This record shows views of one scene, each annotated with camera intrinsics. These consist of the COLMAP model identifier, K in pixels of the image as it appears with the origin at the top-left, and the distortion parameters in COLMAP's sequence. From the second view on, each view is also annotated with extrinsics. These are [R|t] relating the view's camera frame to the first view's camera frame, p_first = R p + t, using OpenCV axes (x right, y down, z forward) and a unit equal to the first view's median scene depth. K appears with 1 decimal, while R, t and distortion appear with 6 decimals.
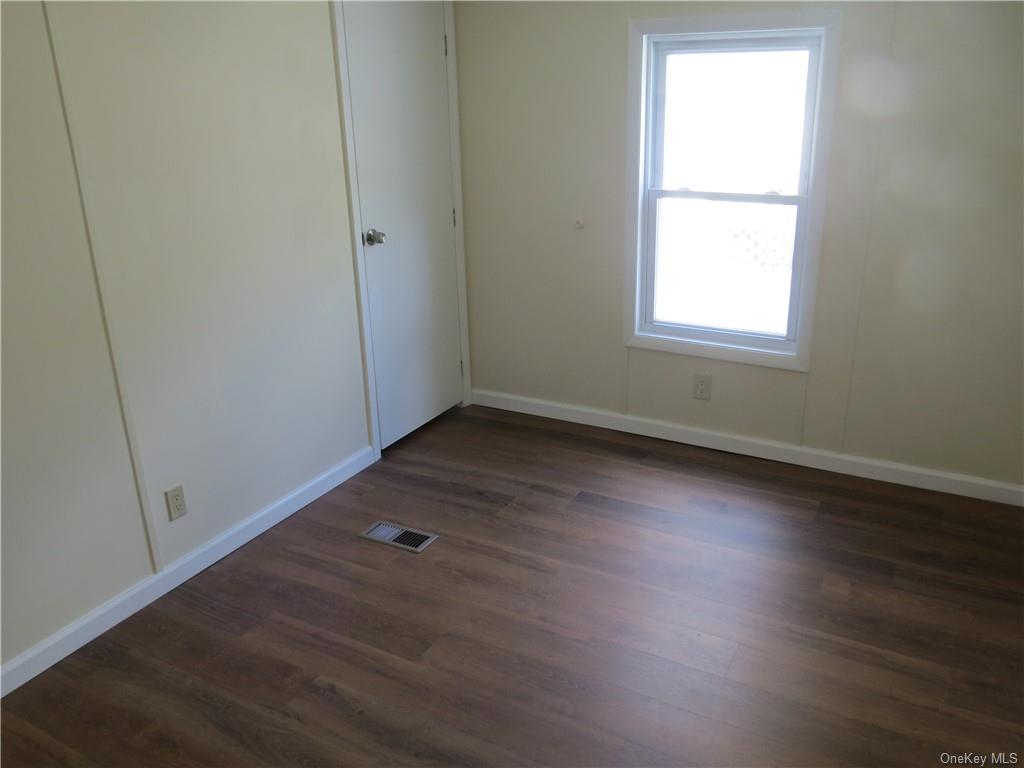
lens RADIAL K [[841.1, 0, 512.0], [0, 841.1, 384.0], [0, 0, 1]] dist [-0.037638, 0.020220]
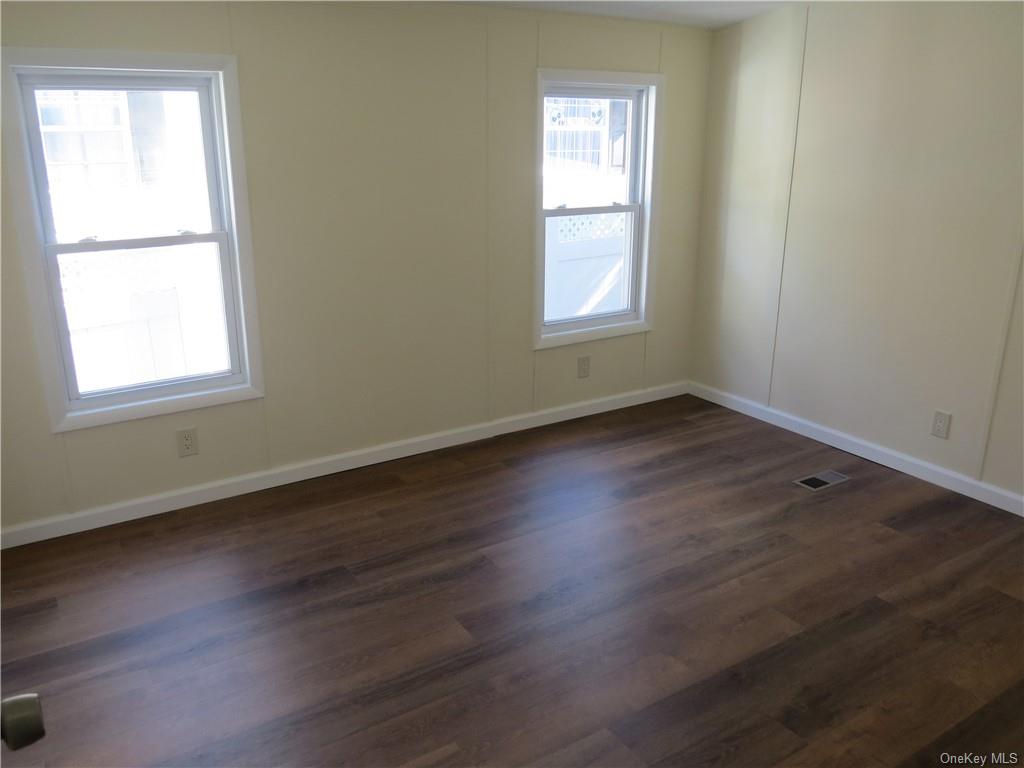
lens RADIAL K [[841.1, 0, 512.0], [0, 841.1, 384.0], [0, 0, 1]] dist [-0.037638, 0.020220]
pose [[0.456586, -0.253606, 0.852768, -0.393989], [0.293101, 0.947880, 0.124961, -0.070582], [-0.840013, 0.192892, 0.507121, 0.214205]]
